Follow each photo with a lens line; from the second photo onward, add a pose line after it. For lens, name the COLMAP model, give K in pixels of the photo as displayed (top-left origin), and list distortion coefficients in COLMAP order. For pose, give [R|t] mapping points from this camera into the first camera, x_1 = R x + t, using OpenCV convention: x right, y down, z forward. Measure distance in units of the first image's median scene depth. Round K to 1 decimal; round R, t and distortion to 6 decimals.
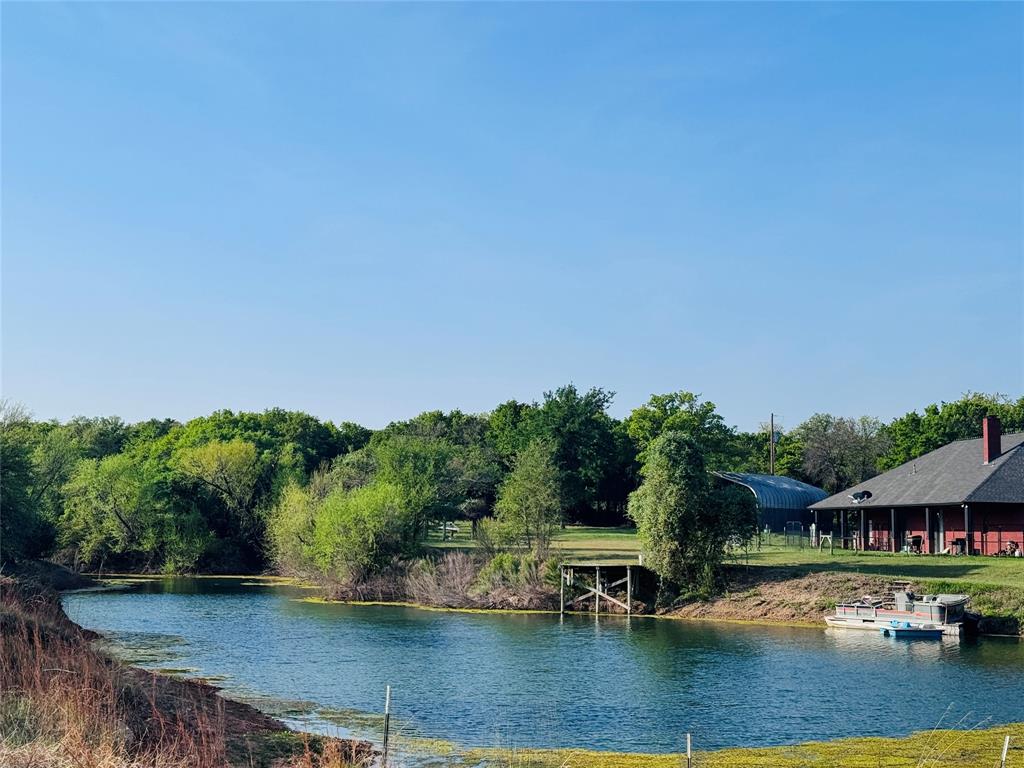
lens RADIAL K [[1518.0, 0, 512.0], [0, 1518.0, 384.0], [0, 0, 1]] dist [0.124514, -0.008664]
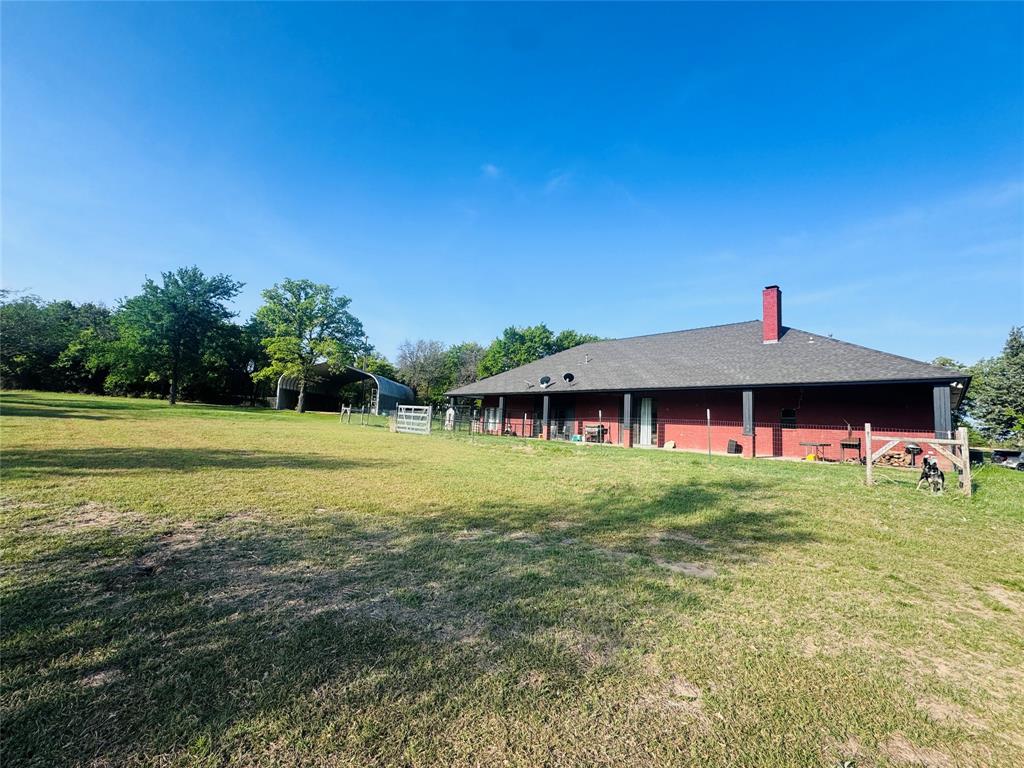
lens RADIAL K [[410.0, 0, 512.0], [0, 410.0, 384.0], [0, 0, 1]] dist [0.000039, -0.000011]
pose [[0.796562, 0.078401, 0.599452, 0.064470], [-0.089860, 0.995895, -0.010843, 0.082586], [-0.597841, -0.045230, 0.800338, 0.838971]]
